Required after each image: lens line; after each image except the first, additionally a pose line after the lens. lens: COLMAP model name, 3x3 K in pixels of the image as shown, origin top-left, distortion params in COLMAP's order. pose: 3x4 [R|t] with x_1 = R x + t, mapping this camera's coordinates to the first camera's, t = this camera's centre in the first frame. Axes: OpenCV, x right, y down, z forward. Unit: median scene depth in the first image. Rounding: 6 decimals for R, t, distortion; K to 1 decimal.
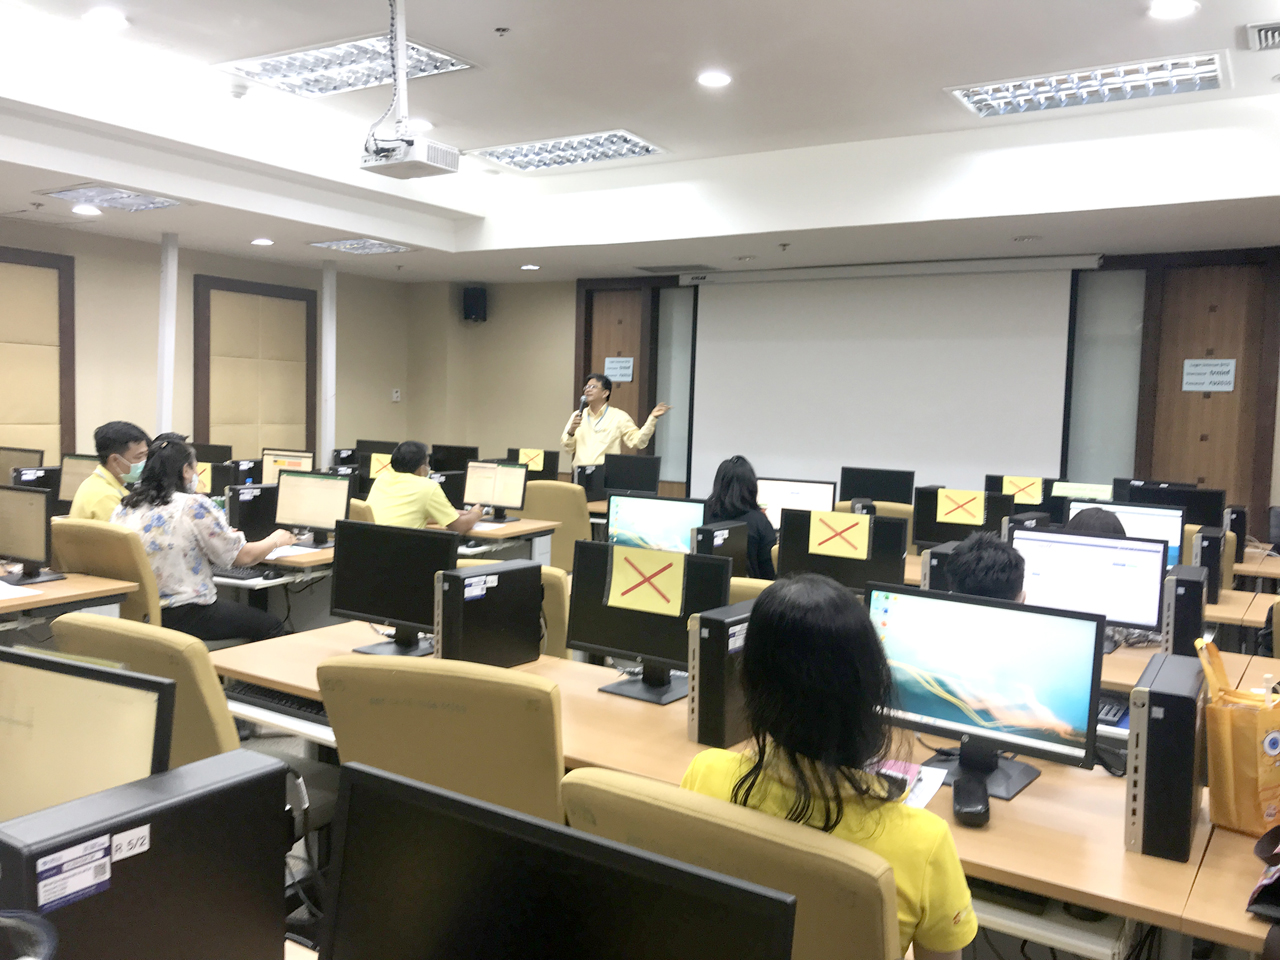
lens RADIAL K [[1042.4, 0, 640.0], [0, 1042.4, 480.0], [0, 0, 1]] dist [0.006133, -0.008474]
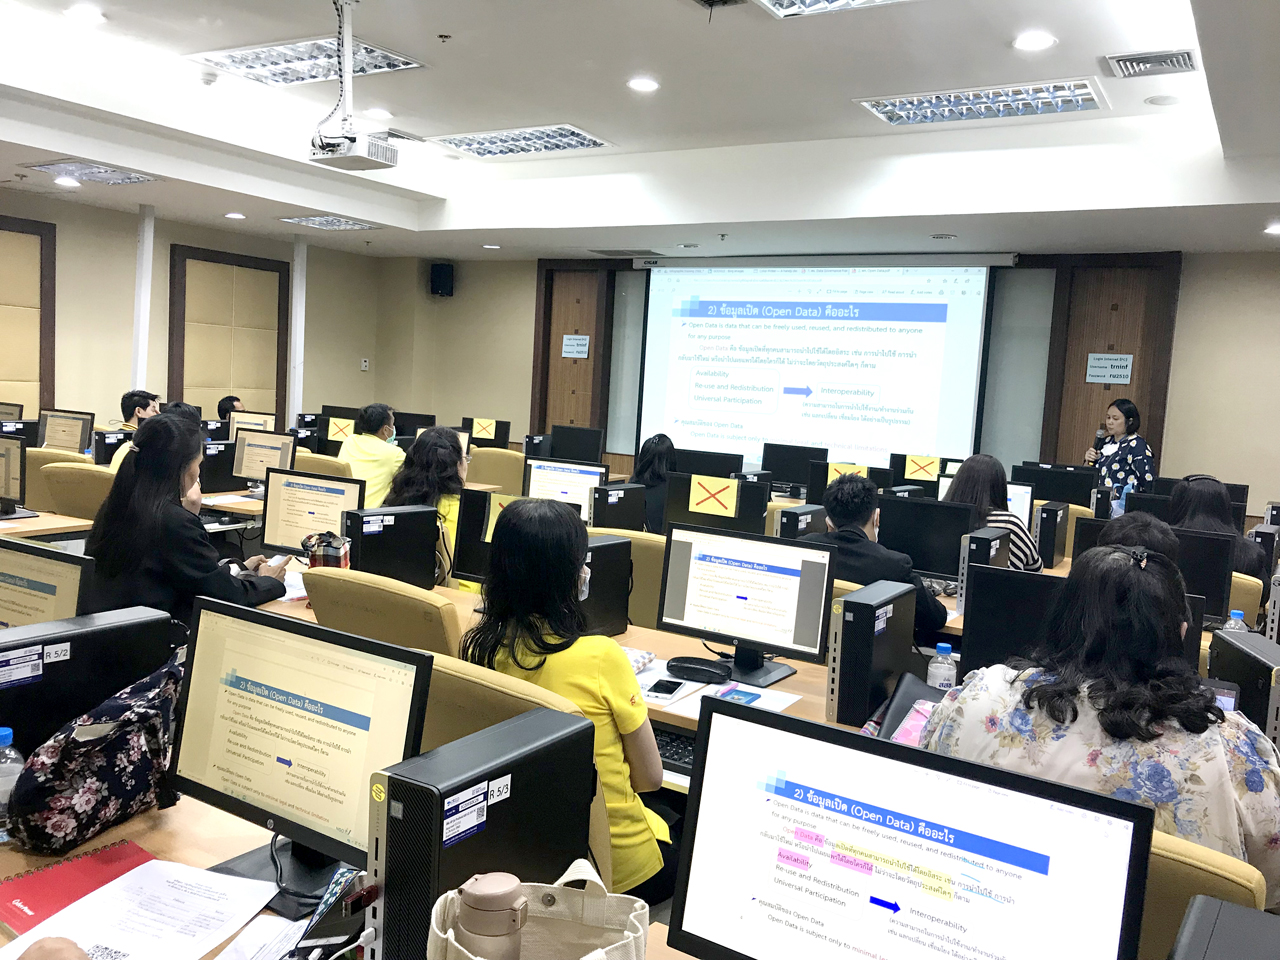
lens RADIAL K [[1037.0, 0, 640.0], [0, 1037.0, 480.0], [0, 0, 1]] dist [0.008260, -0.004058]
pose [[0.999496, 0.028943, 0.013068, 0.047508], [-0.029227, 0.999328, 0.022116, 0.005559], [-0.012419, -0.022487, 0.999670, -0.073679]]
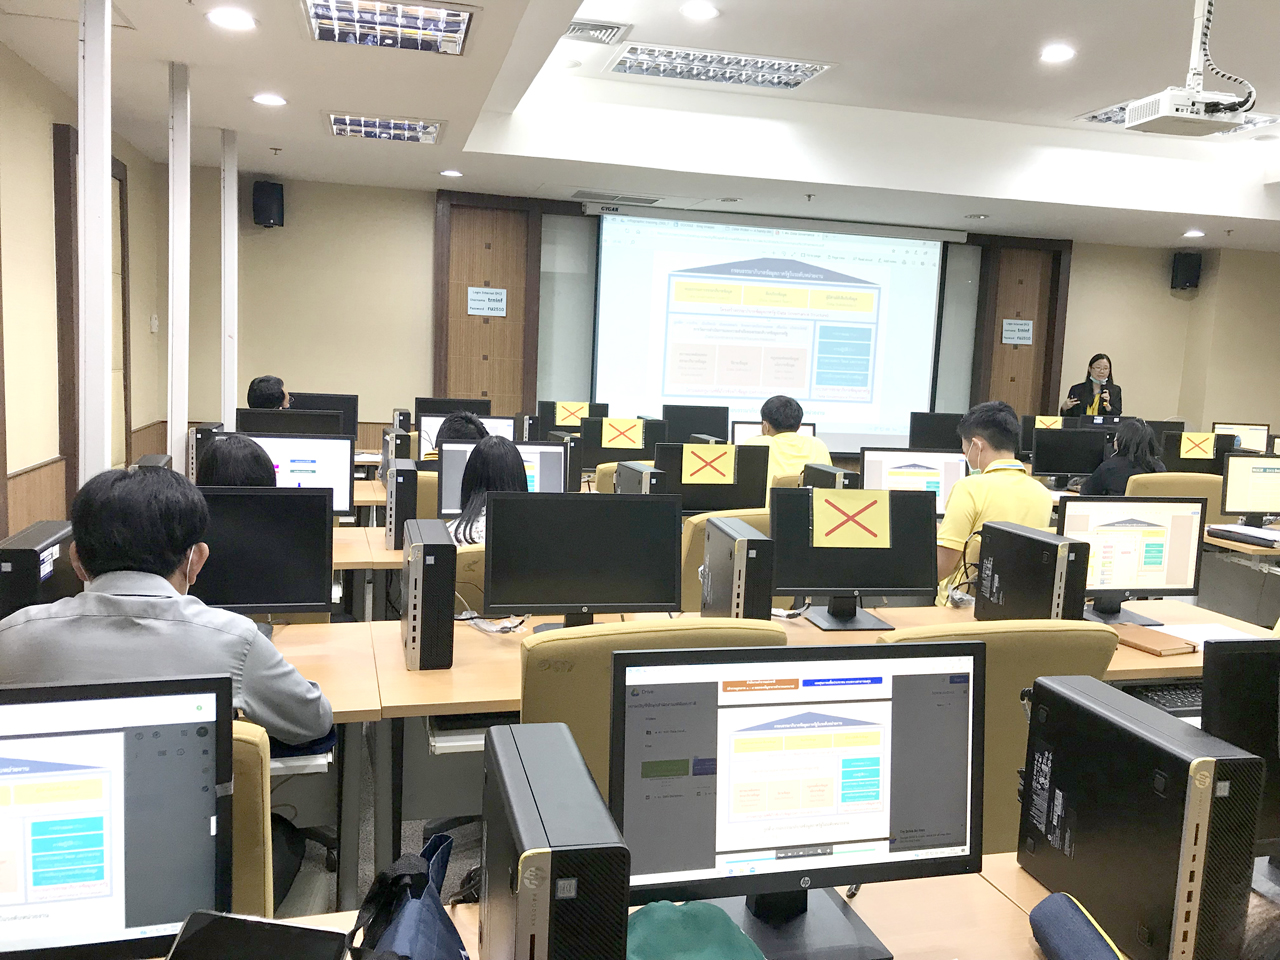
lens RADIAL K [[1037.0, 0, 640.0], [0, 1037.0, 480.0], [0, 0, 1]] dist [0.008260, -0.004058]
pose [[0.703963, -0.085810, 0.705034, -0.746894], [0.025677, 0.995101, 0.095475, -0.050993], [-0.709773, -0.049108, 0.702717, 0.400046]]
